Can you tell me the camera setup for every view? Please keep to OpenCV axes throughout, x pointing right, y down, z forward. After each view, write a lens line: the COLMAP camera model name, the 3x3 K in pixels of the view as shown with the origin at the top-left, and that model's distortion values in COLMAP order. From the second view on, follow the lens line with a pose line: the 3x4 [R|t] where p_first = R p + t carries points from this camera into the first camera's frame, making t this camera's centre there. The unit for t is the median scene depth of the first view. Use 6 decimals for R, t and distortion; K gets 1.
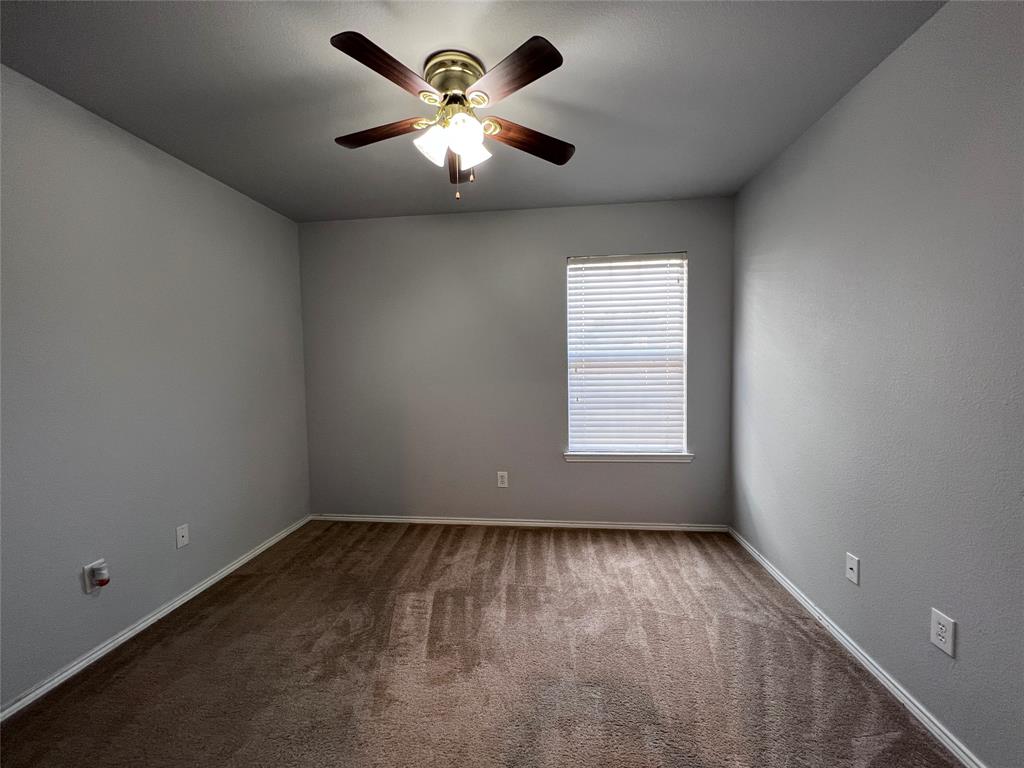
lens RADIAL K [[410.2, 0, 513.3], [0, 410.2, 384.0], [0, 0, 1]] dist [-0.004996, 0.001785]
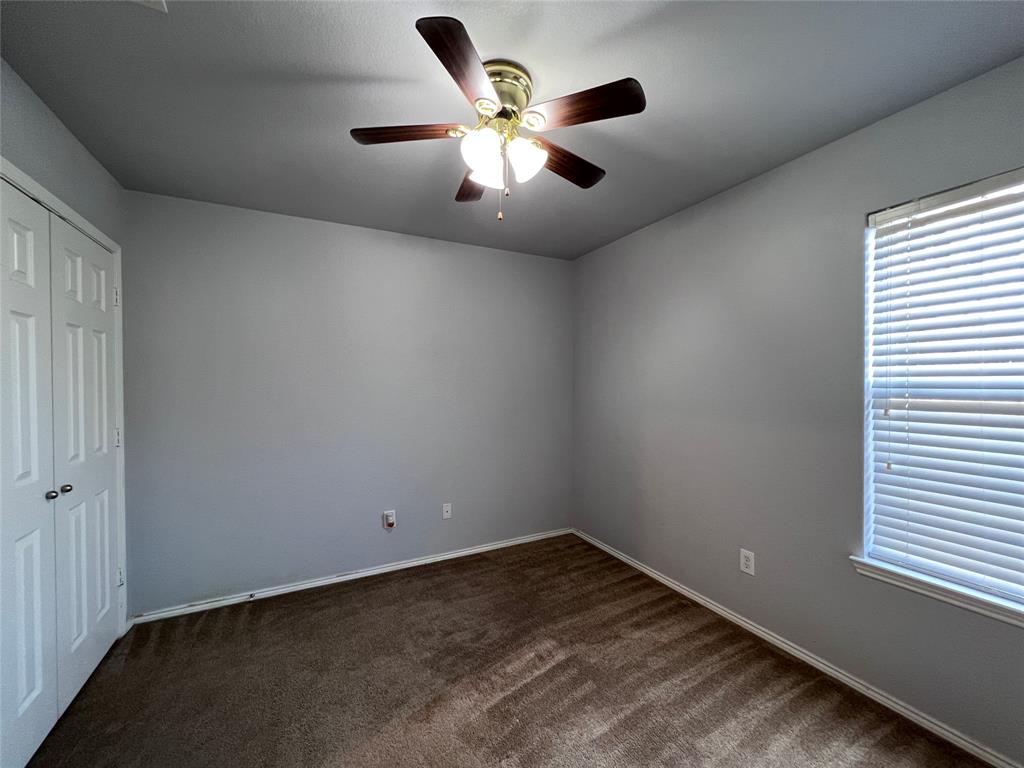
lens RADIAL K [[410.2, 0, 510.3], [0, 410.2, 385.4], [0, 0, 1]] dist [-0.004996, 0.001785]
pose [[0.550873, 0.020923, -0.834327, 0.380742], [-0.049773, 0.998730, -0.007818, -0.046492], [0.833104, 0.045834, 0.551215, 0.317069]]
